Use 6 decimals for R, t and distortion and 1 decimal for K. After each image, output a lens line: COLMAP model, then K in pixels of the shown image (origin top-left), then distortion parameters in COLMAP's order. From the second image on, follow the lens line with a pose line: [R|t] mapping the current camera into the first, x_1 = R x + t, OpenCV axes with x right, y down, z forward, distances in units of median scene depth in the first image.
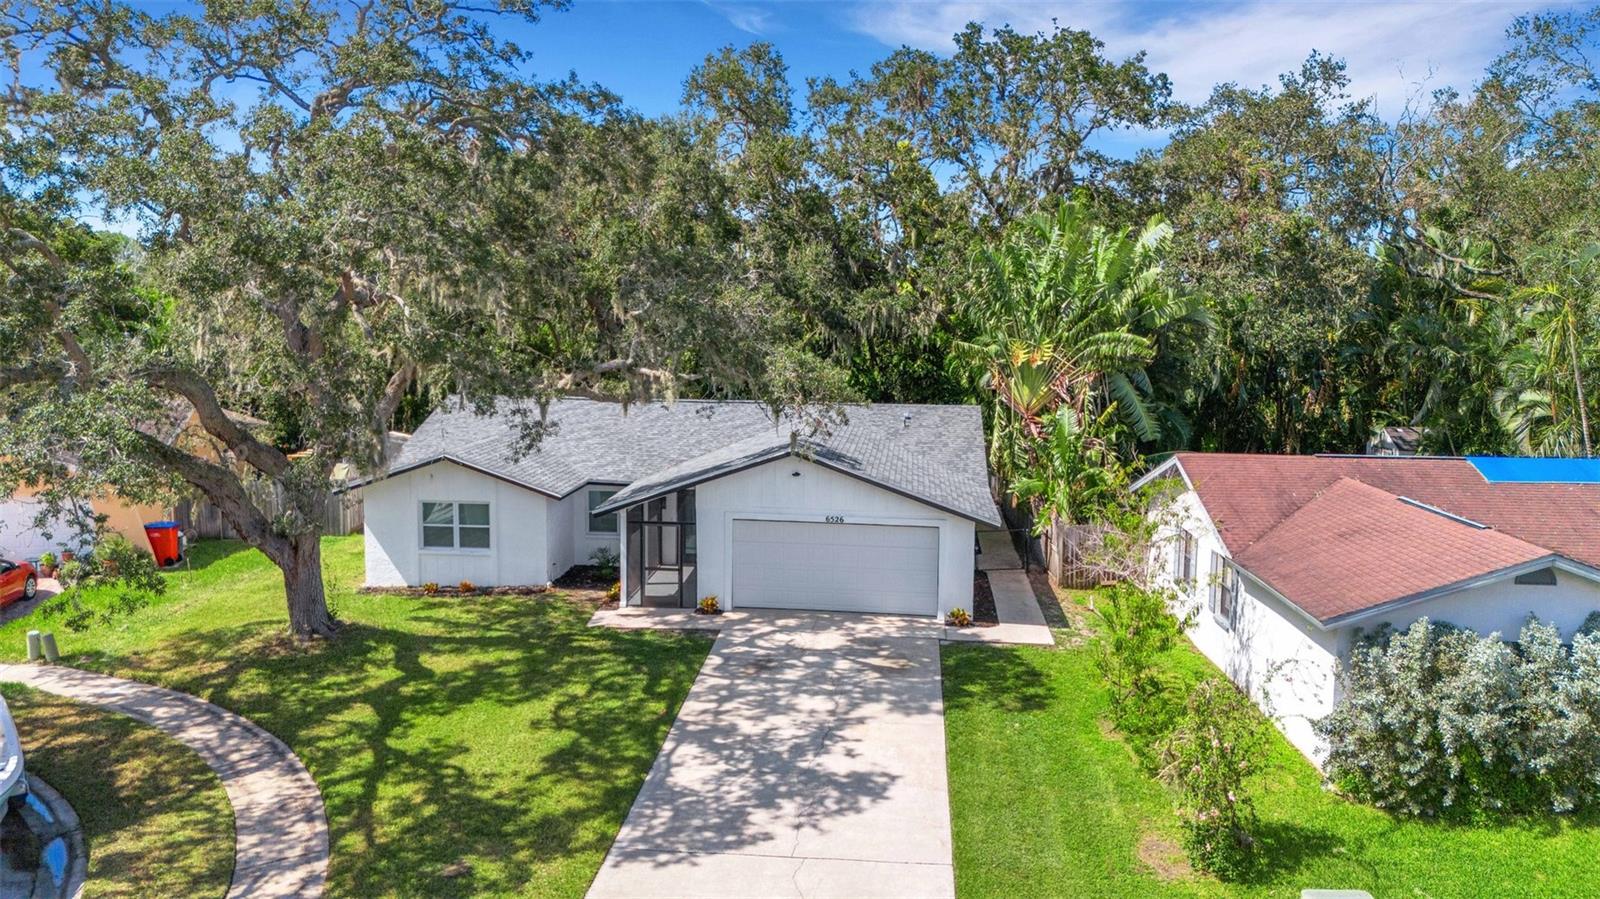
lens RADIAL K [[1087.0, 0, 800.0], [0, 1087.0, 449.5], [0, 0, 1]] dist [0.029612, -0.050356]
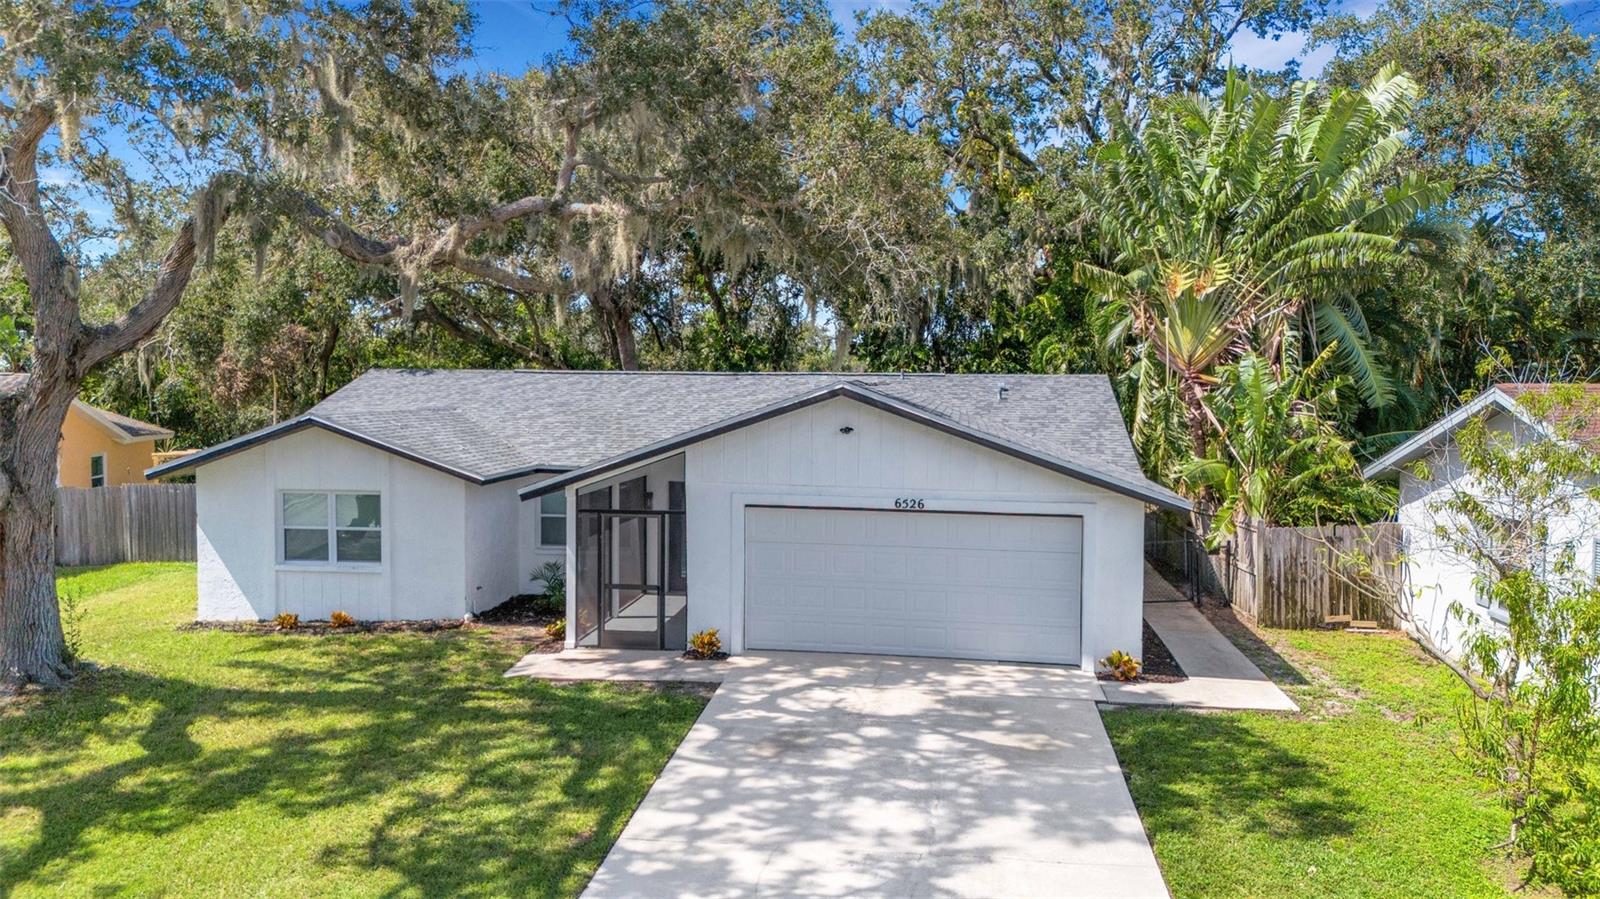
lens RADIAL K [[1157.2, 0, 800.0], [0, 1157.2, 449.5], [0, 0, 1]] dist [0.015039, -0.001921]
pose [[0.999297, -0.001110, -0.037486, -0.005945], [-0.001140, 0.998201, -0.059943, 0.082013], [0.037485, 0.059943, 0.997498, 0.389628]]
